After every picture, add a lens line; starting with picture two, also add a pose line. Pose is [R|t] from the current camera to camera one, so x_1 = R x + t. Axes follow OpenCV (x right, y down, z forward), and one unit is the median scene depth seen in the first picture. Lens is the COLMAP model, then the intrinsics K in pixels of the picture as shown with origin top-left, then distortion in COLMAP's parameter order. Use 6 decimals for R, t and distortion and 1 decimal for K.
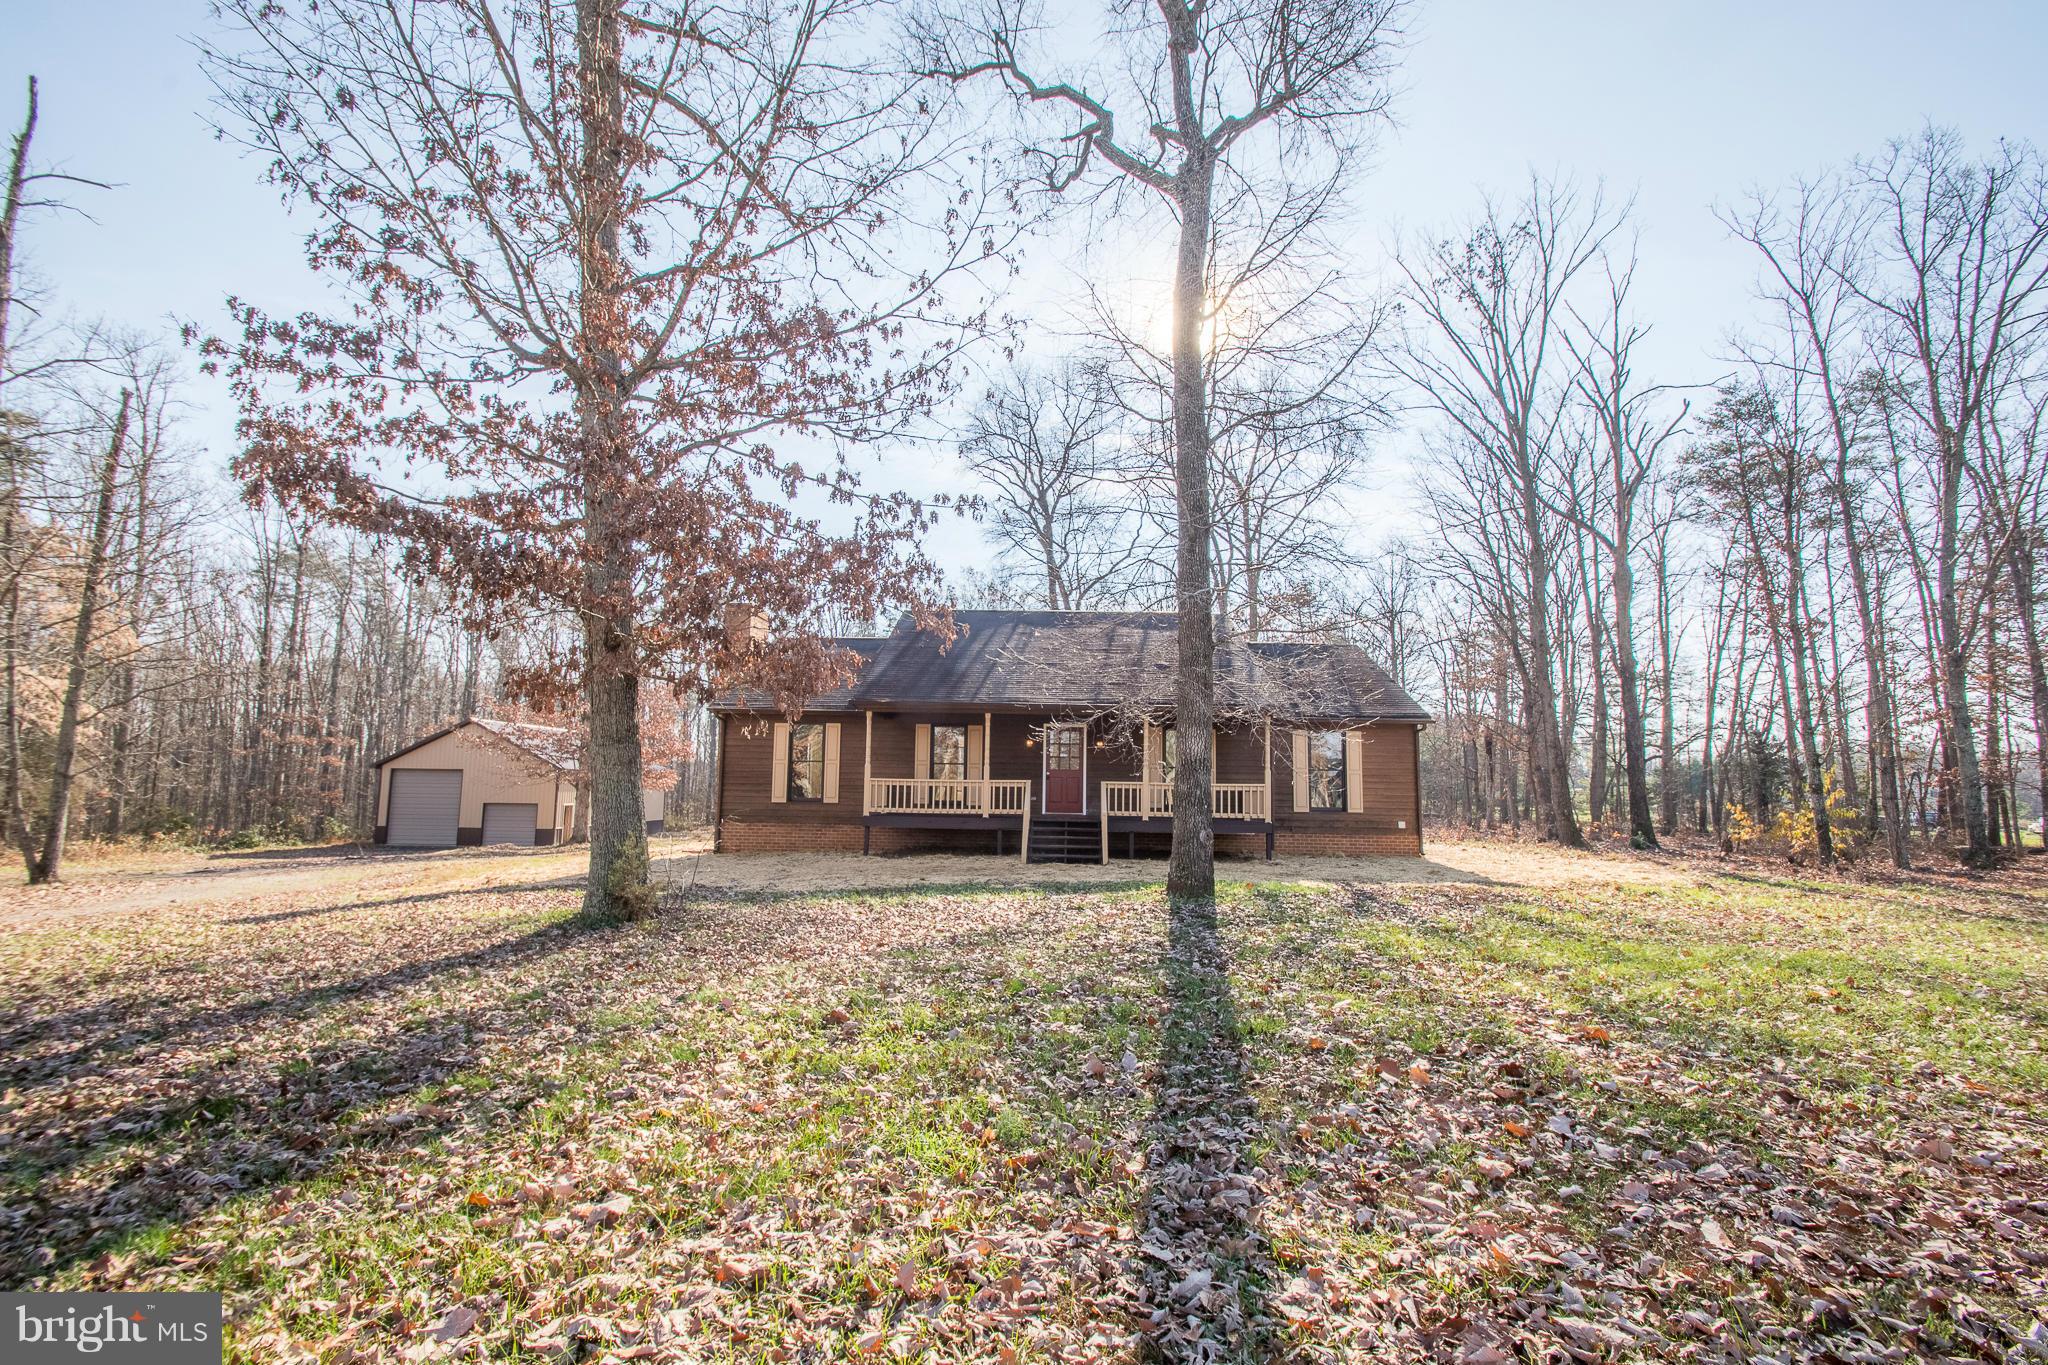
lens RADIAL K [[860.3, 0, 1021.6], [0, 860.3, 718.9], [0, 0, 1]] dist [-0.037988, -0.000080]
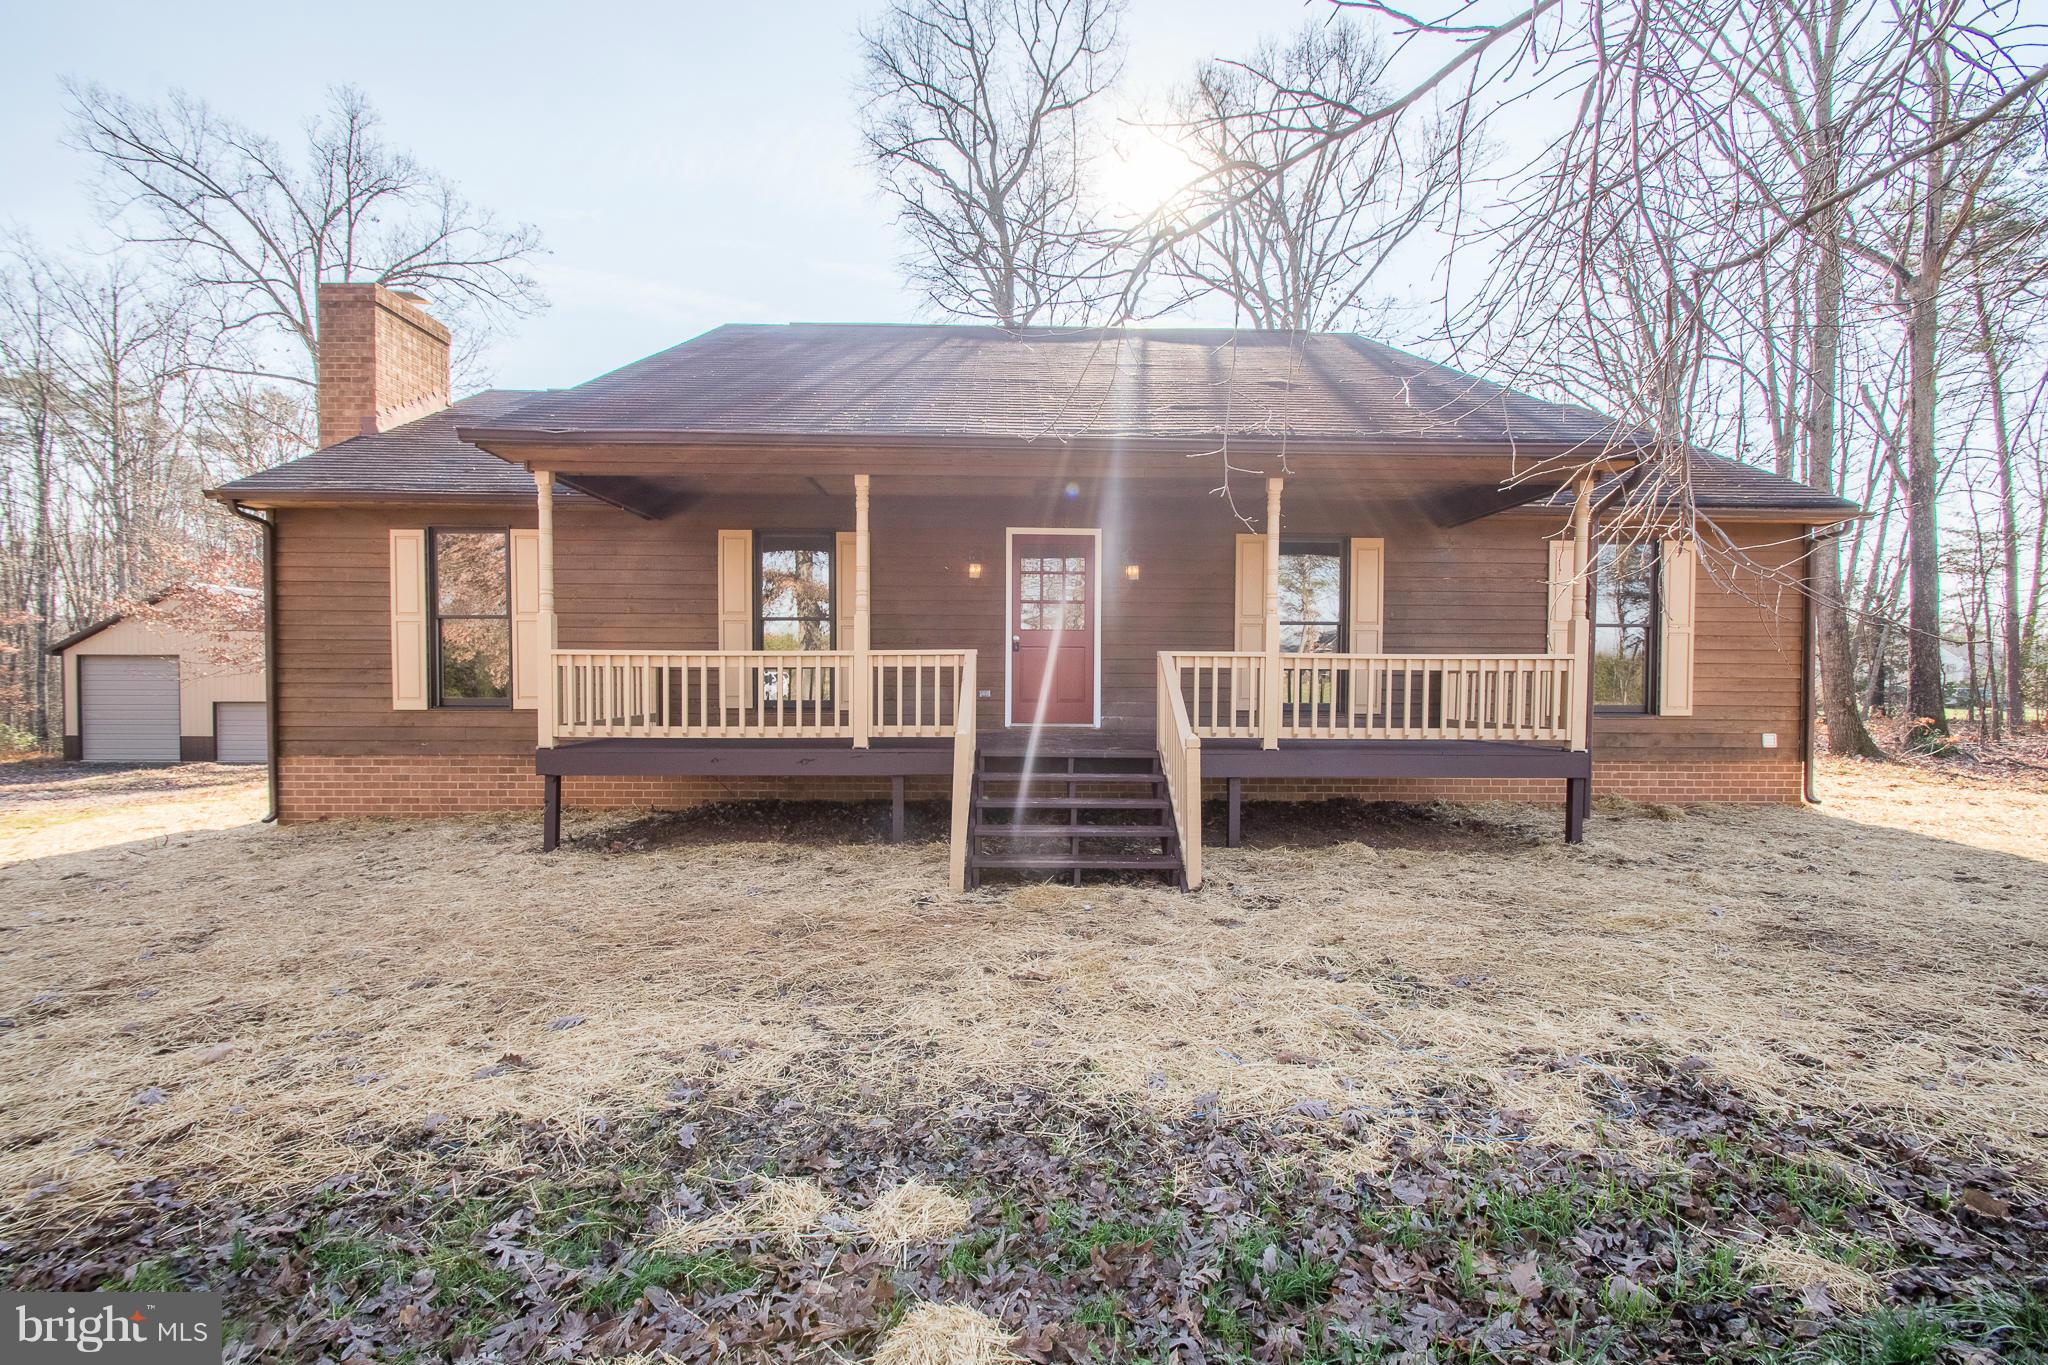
lens RADIAL K [[907.2, 0, 1023.3], [0, 907.2, 689.9], [0, 0, 1]] dist [-0.002300, -0.000222]
pose [[0.998551, -0.012707, 0.052286, 0.008840], [0.007281, 0.994687, 0.102684, 0.041558], [-0.053313, -0.102155, 0.993339, 0.515418]]
